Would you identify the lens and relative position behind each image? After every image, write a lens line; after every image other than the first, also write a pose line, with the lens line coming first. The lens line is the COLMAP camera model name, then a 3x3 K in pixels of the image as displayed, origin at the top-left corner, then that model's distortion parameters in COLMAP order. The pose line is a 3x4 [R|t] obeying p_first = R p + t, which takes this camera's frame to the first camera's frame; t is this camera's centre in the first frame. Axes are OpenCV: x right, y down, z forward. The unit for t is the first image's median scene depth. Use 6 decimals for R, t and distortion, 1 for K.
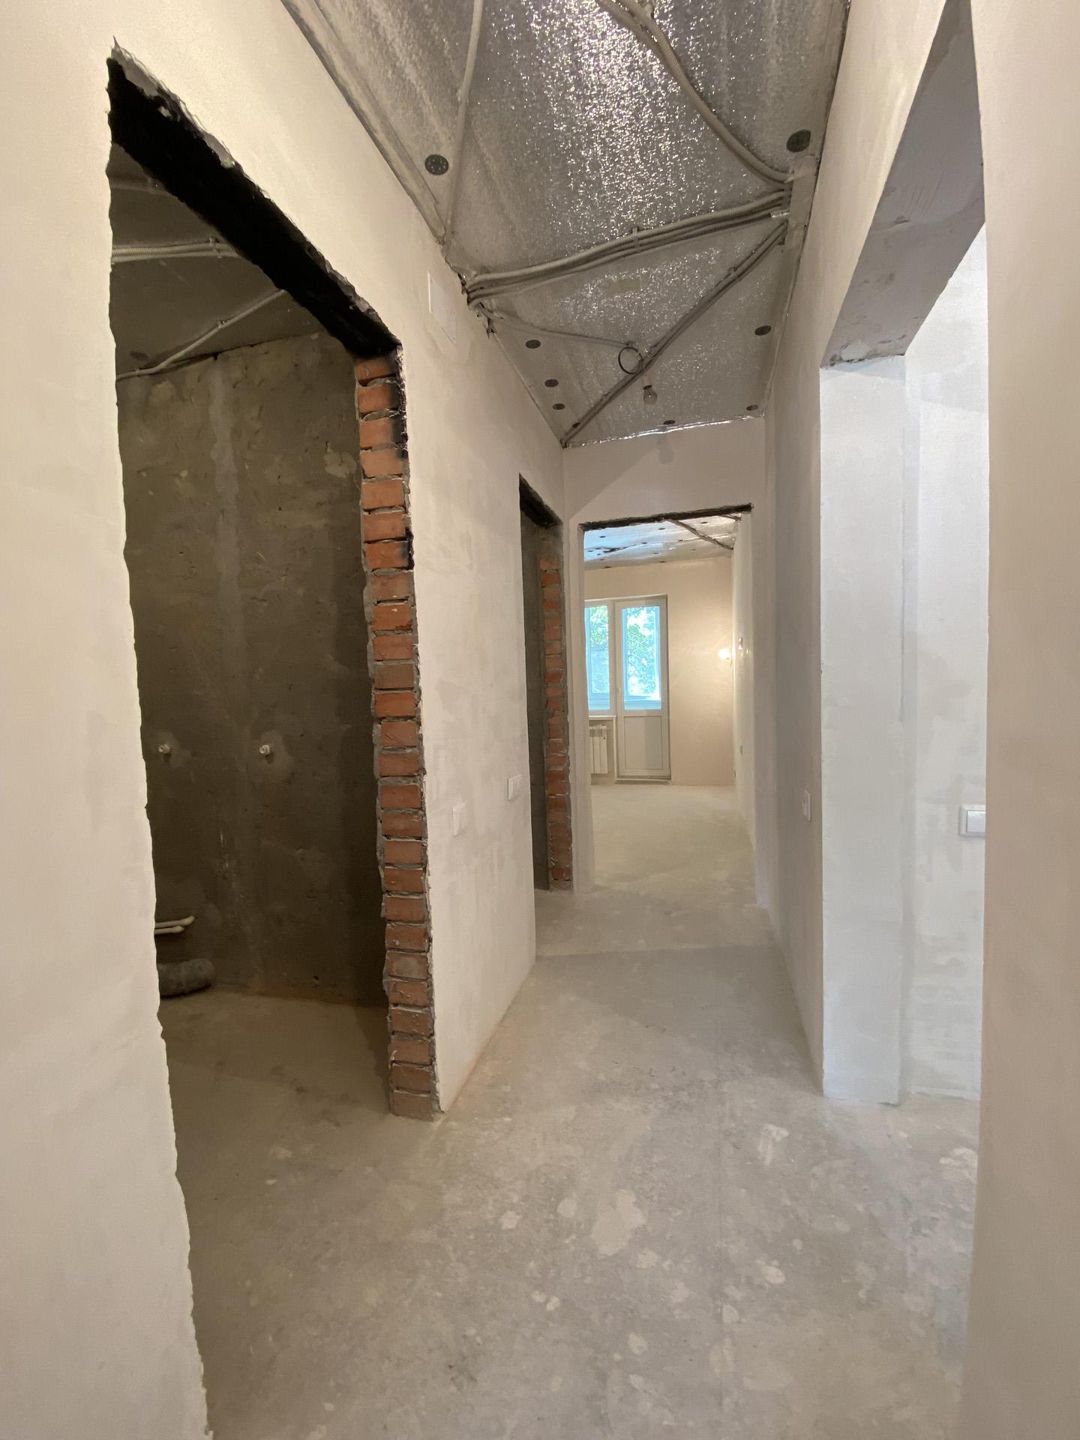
lens RADIAL K [[585.1, 0, 538.6], [0, 585.1, 722.9], [0, 0, 1]] dist [0.024352, -0.023604]
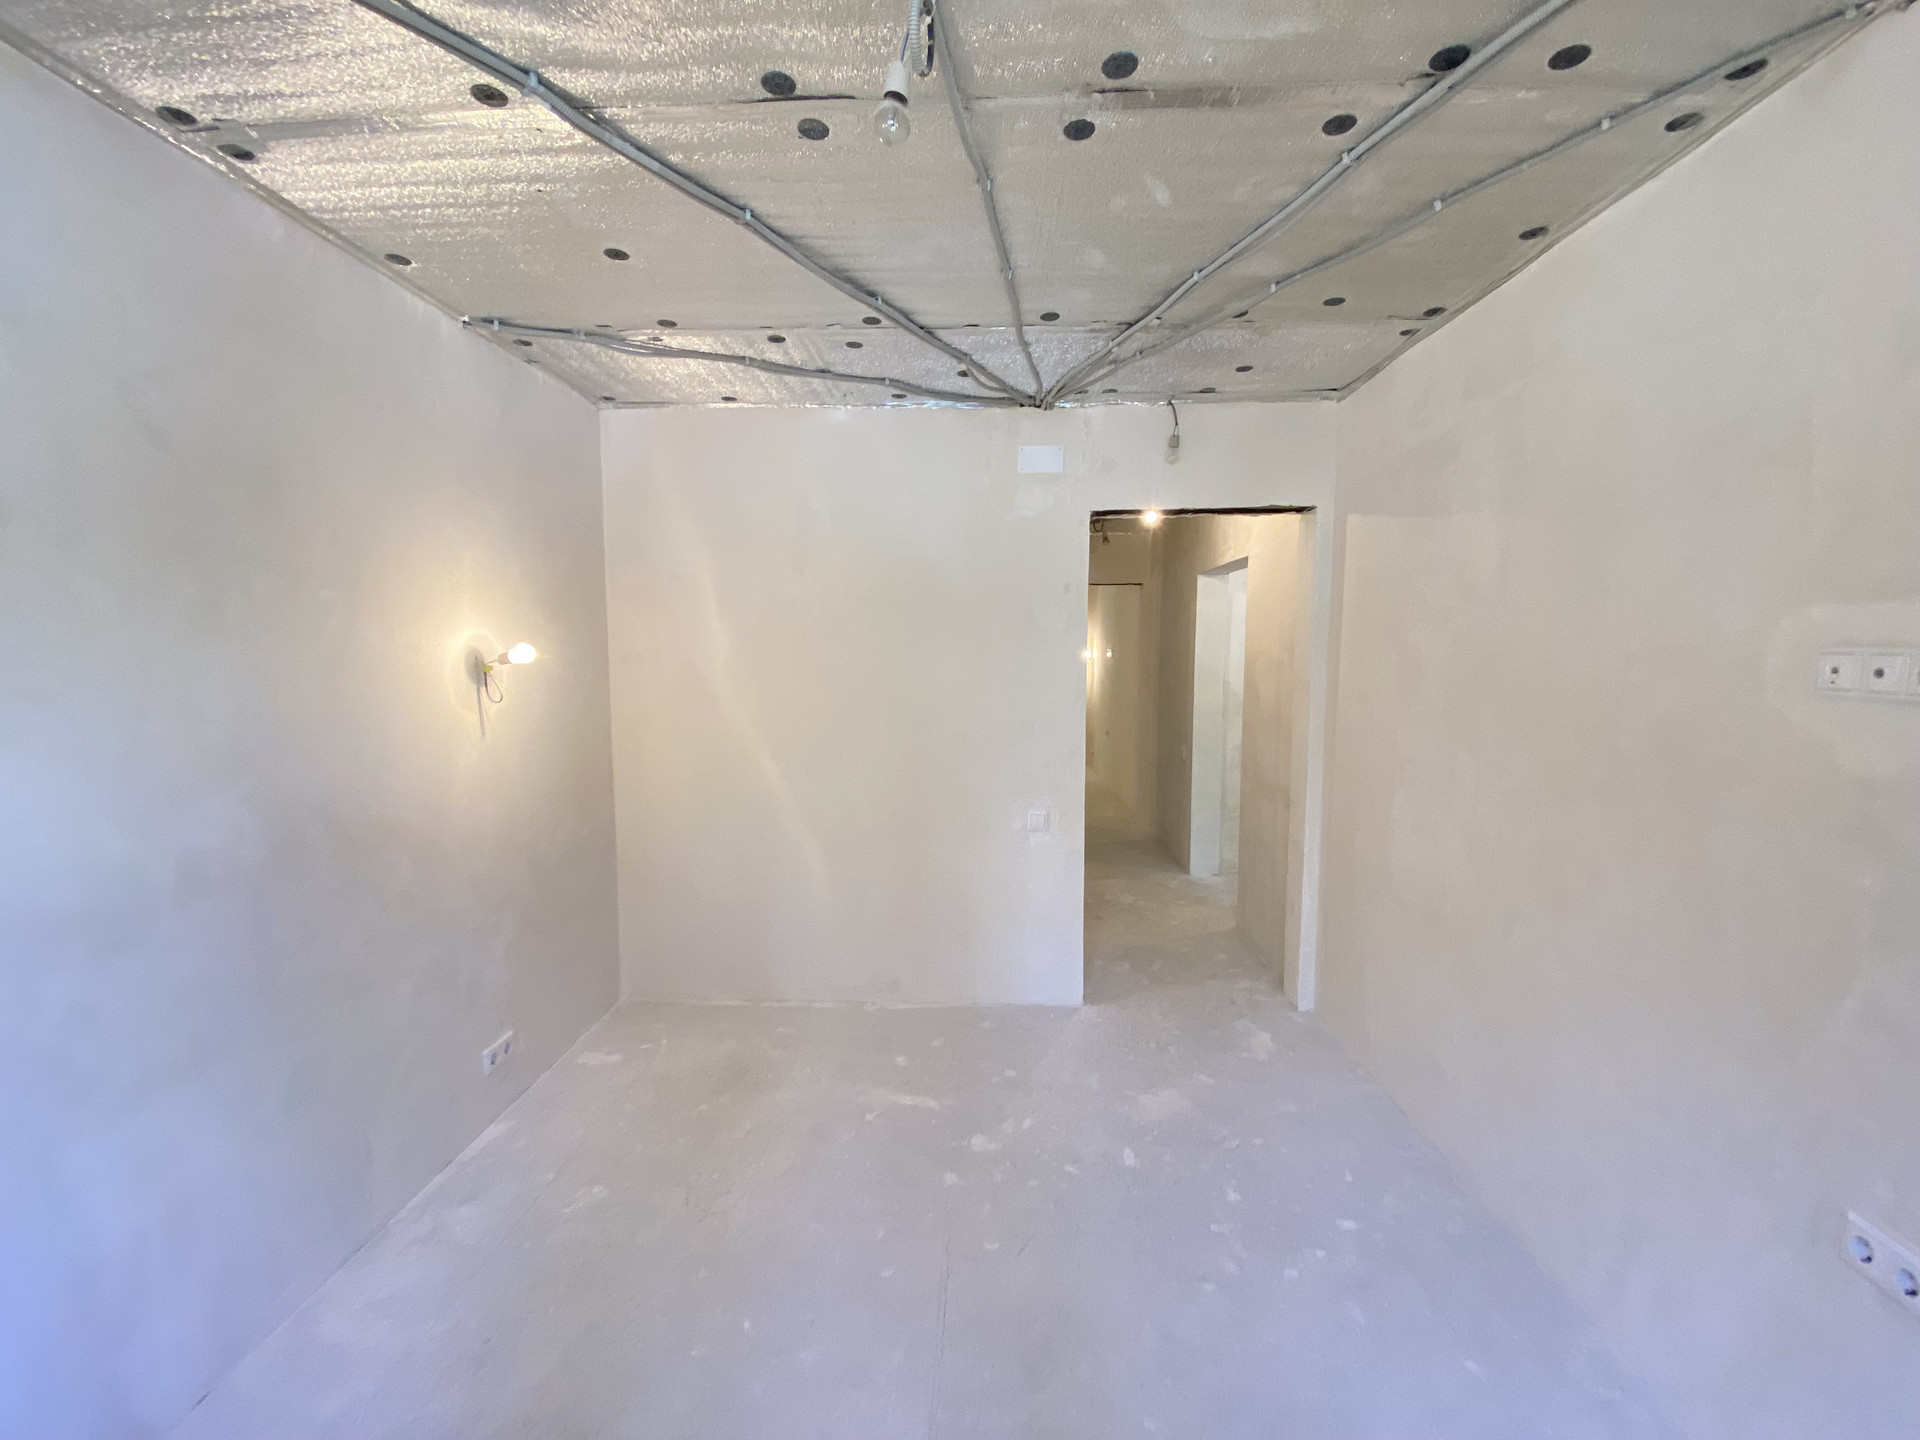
lens RADIAL K [[780.2, 0, 964.8], [0, 780.2, 720.8], [0, 0, 1]] dist [0.024352, -0.023604]
pose [[0.968637, 0.016848, 0.247907, -1.271564], [-0.023025, 0.999492, 0.022039, -0.032942], [-0.247410, -0.027056, 0.968533, -1.949626]]
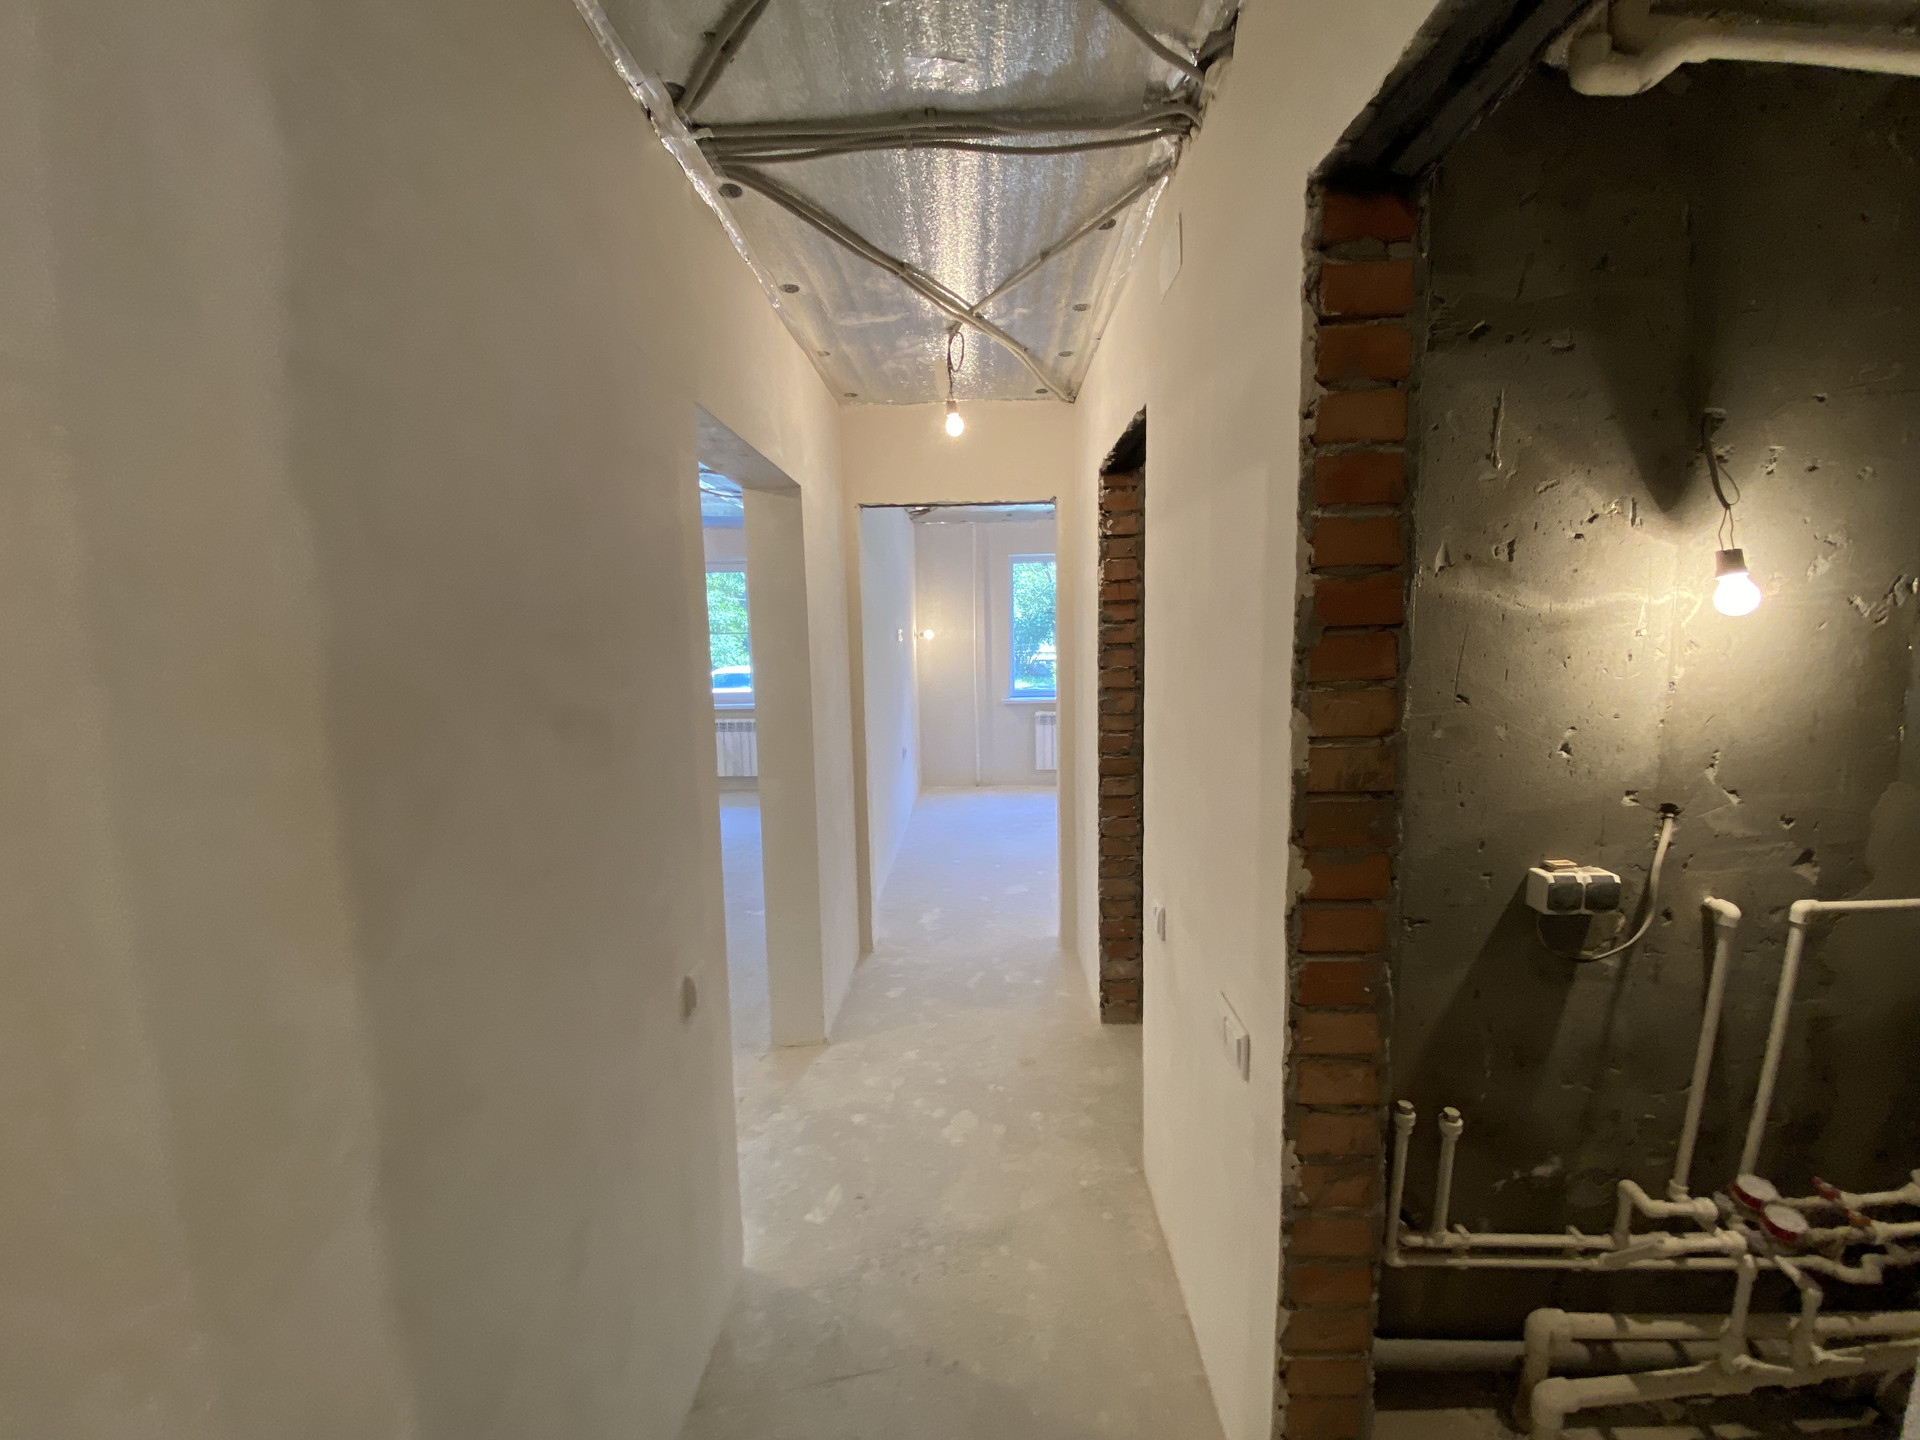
lens RADIAL K [[780.2, 0, 964.8], [0, 780.2, 720.8], [0, 0, 1]] dist [0.024352, -0.023604]
pose [[-0.965961, 0.083652, -0.244791, 0.415333], [0.038998, 0.982548, 0.181877, -0.348261], [0.255733, 0.166139, -0.952365, 2.174075]]
